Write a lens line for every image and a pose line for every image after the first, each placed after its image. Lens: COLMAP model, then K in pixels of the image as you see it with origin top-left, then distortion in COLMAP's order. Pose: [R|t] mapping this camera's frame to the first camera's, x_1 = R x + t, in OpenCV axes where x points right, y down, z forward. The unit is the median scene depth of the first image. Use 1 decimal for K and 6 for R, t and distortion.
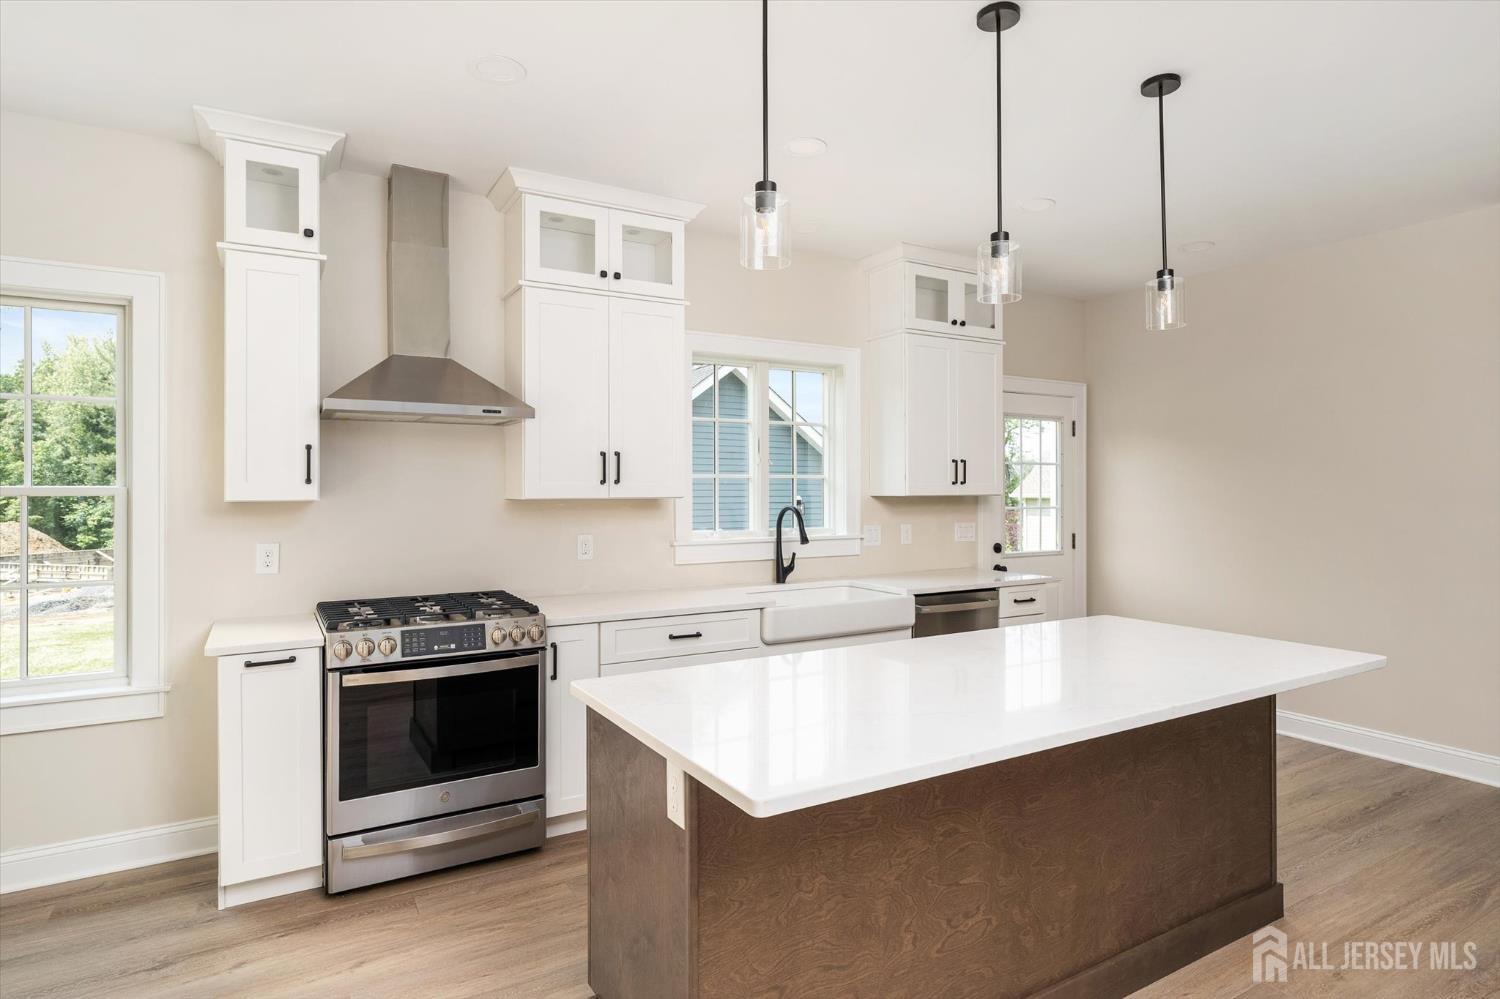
lens RADIAL K [[806.4, 0, 746.4], [0, 806.4, 490.3], [0, 0, 1]] dist [-0.007676, 0.000404]
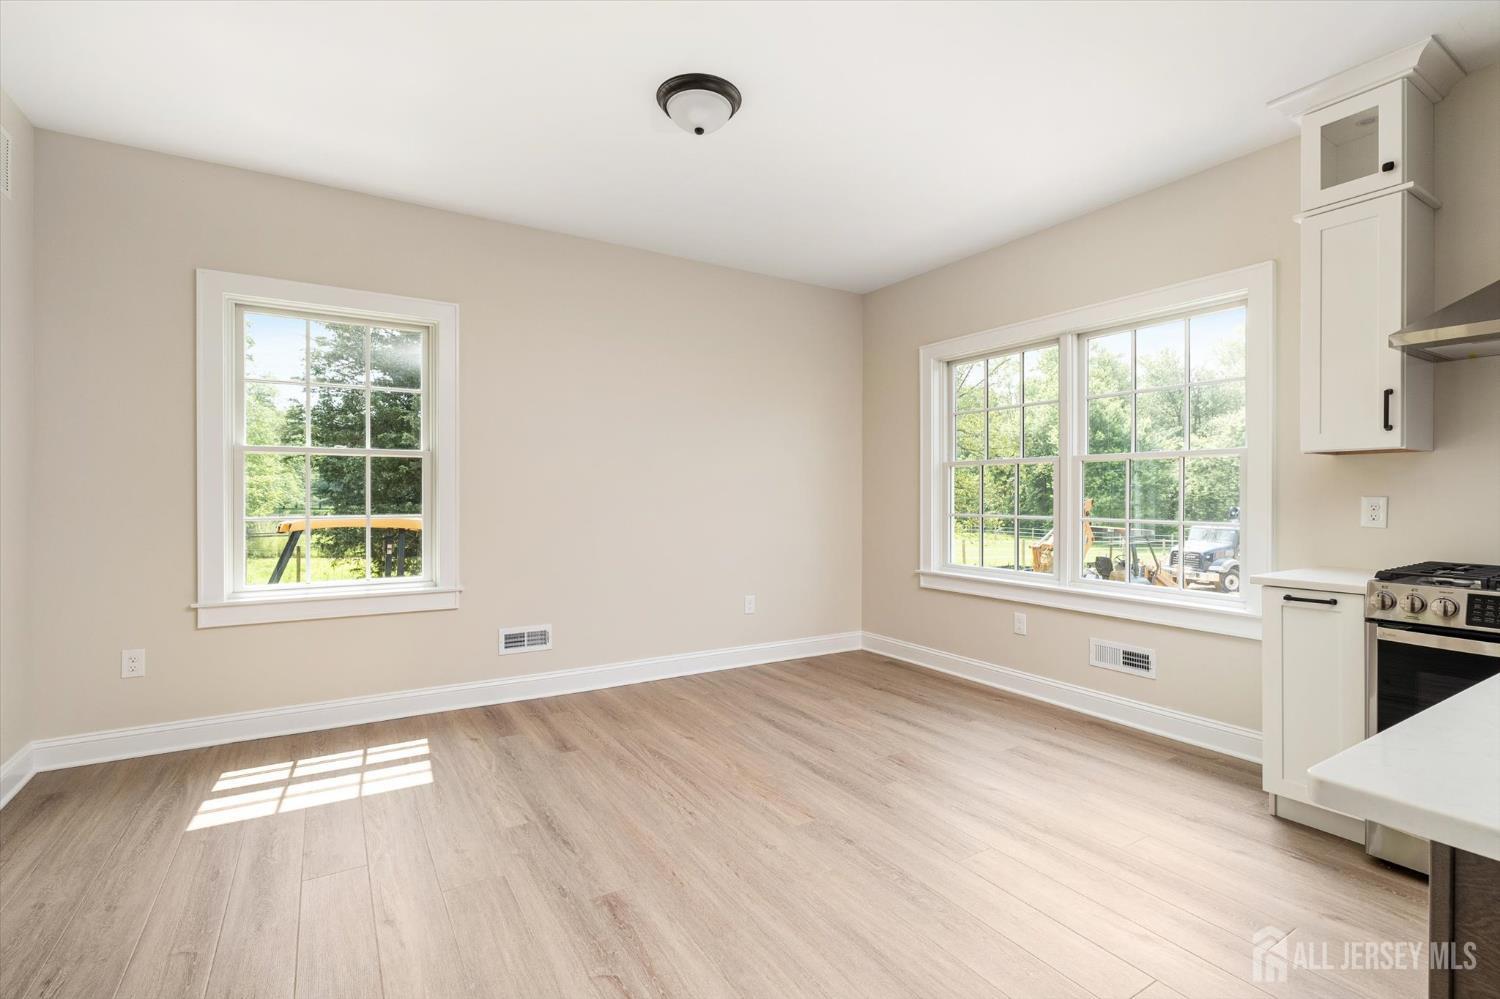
lens RADIAL K [[681.9, 0, 757.1], [0, 681.9, 496.6], [0, 0, 1]] dist [0.000255, 0.000352]
pose [[0.039740, 0.009455, -0.999165, 0.202184], [0.001991, 0.999952, 0.009542, 0.052762], [0.999208, -0.002369, 0.039719, 0.187597]]
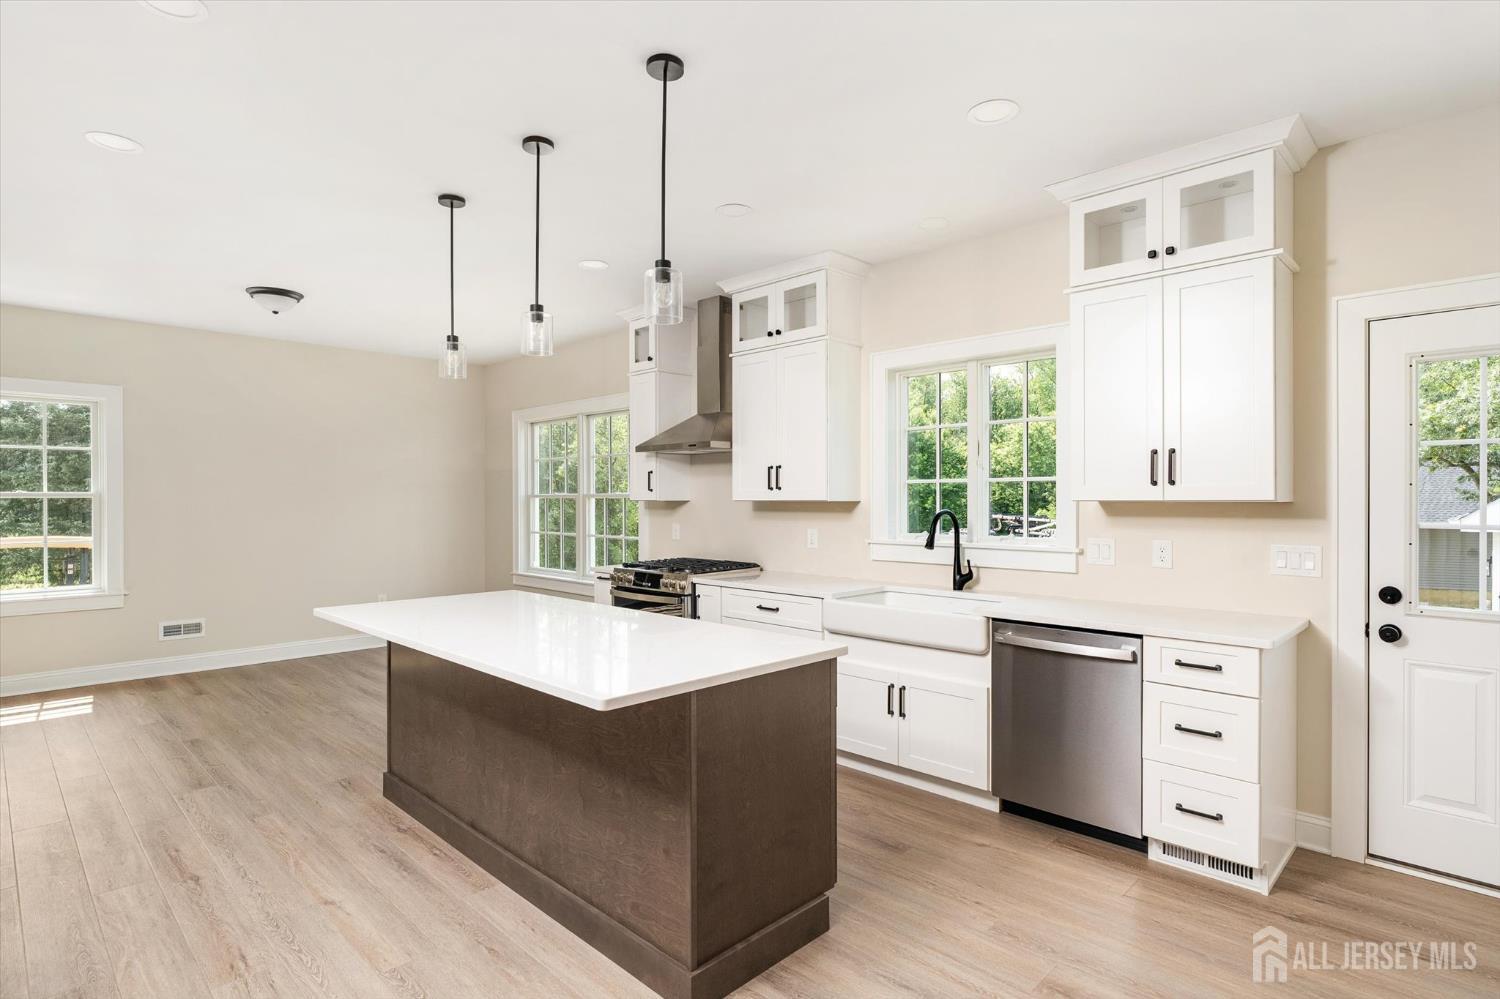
lens RADIAL K [[779.1, 0, 750.0], [0, 779.1, 499.5], [0, 0, 1]] dist [0.004003, 0.001443]
pose [[0.251911, 0.007566, -0.967721, 1.098407], [0.005965, 0.999938, 0.009371, -0.004389], [0.967732, -0.008133, 0.251850, 0.652826]]
